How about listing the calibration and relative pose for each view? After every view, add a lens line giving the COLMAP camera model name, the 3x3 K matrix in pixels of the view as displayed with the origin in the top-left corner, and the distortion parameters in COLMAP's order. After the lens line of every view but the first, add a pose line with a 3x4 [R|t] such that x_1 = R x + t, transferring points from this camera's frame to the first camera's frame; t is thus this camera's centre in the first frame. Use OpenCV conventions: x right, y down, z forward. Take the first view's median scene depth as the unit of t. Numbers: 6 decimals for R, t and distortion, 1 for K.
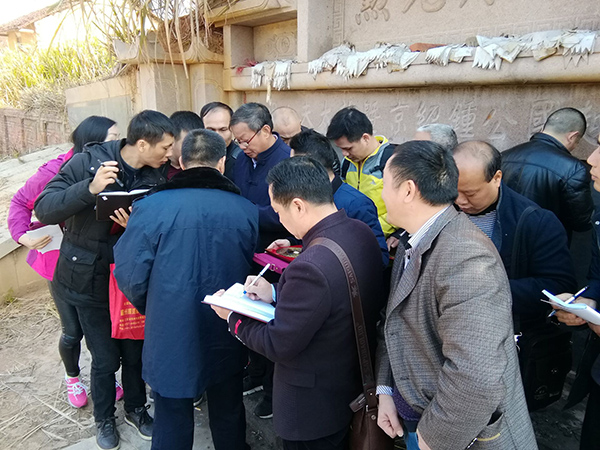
lens RADIAL K [[472.7, 0, 300.0], [0, 472.7, 225.0], [0, 0, 1]] dist [0.080335, -0.106216]
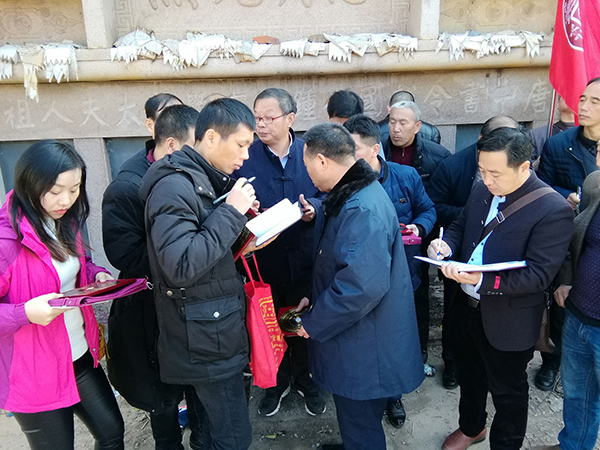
lens RADIAL K [[491.7, 0, 306.7], [0, 491.7, 224.9], [0, 0, 1]] dist [0.081908, -0.107530]
pose [[0.588817, -0.236326, 0.772946, -0.627243], [0.239225, 0.964410, 0.112628, -0.069466], [-0.772053, 0.118590, 0.624396, 0.264969]]
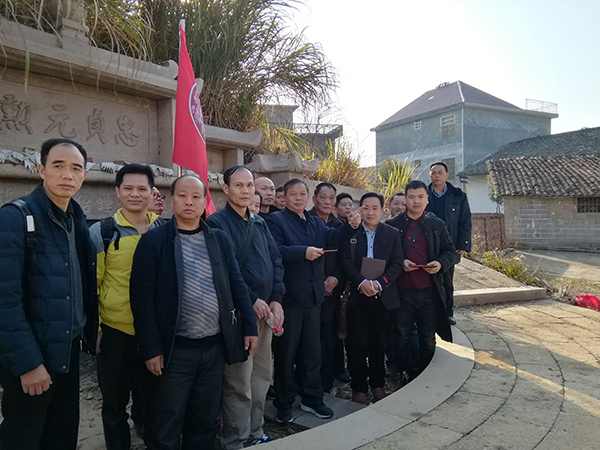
lens RADIAL K [[480.1, 0, 282.0], [0, 480.1, 239.0], [0, 0, 1]] dist [0.034786, -0.000760]
pose [[-0.194429, -0.042531, 0.979994, -1.482444], [0.258330, 0.961572, 0.092984, -0.083590], [-0.946289, 0.271240, -0.175970, 0.698603]]
